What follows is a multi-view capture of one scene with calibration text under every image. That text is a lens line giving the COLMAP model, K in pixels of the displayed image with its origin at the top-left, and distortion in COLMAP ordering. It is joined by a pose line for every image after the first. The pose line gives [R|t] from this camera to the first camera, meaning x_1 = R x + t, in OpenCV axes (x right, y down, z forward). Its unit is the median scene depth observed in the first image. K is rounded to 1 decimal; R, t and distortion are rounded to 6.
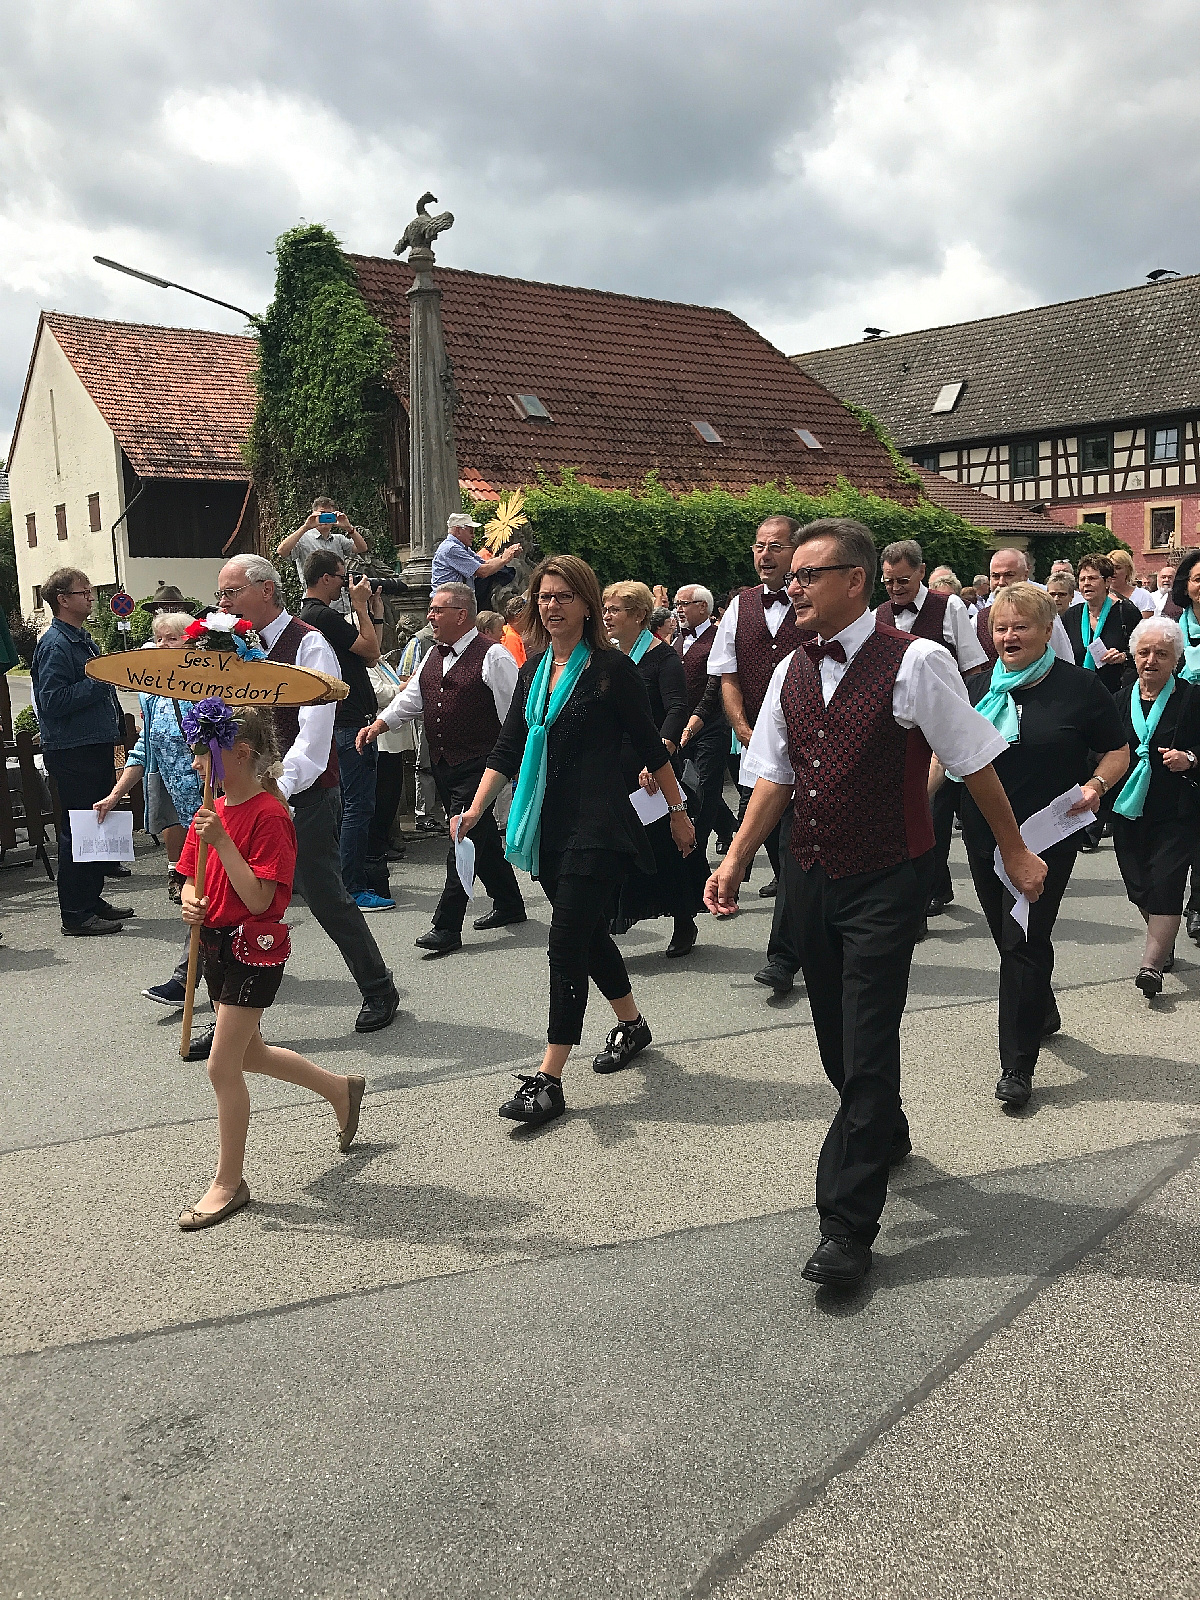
lens RADIAL K [[1324.9, 0, 601.0], [0, 1324.9, 805.9], [0, 0, 1]] dist [0.003010, -0.012307]
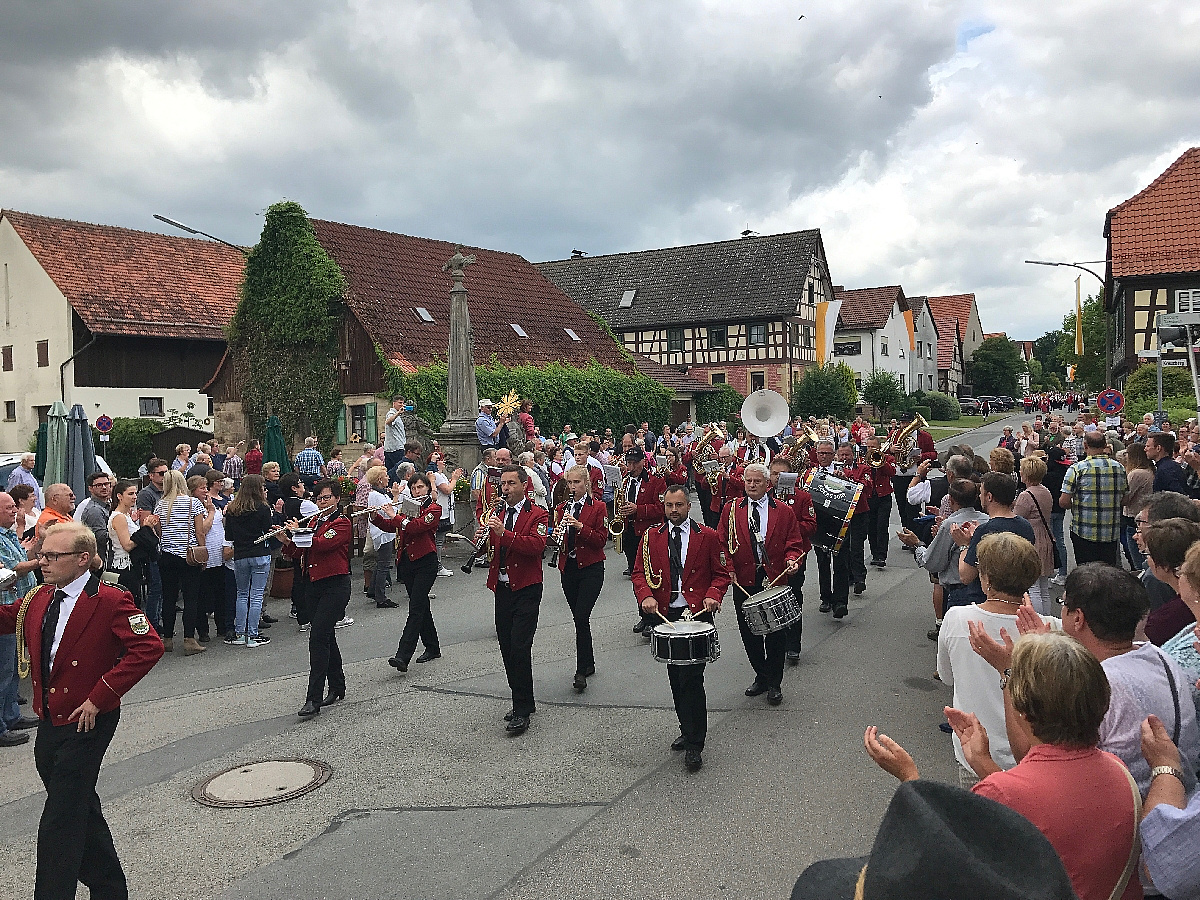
lens RADIAL K [[987.7, 0, 596.2], [0, 987.7, 449.7], [0, 0, 1]] dist [0.043983, -0.054837]
pose [[0.967766, 0.007610, 0.251734, -0.122273], [0.021730, 0.993293, -0.113565, 0.012935], [-0.250910, 0.115375, 0.961110, -0.192165]]
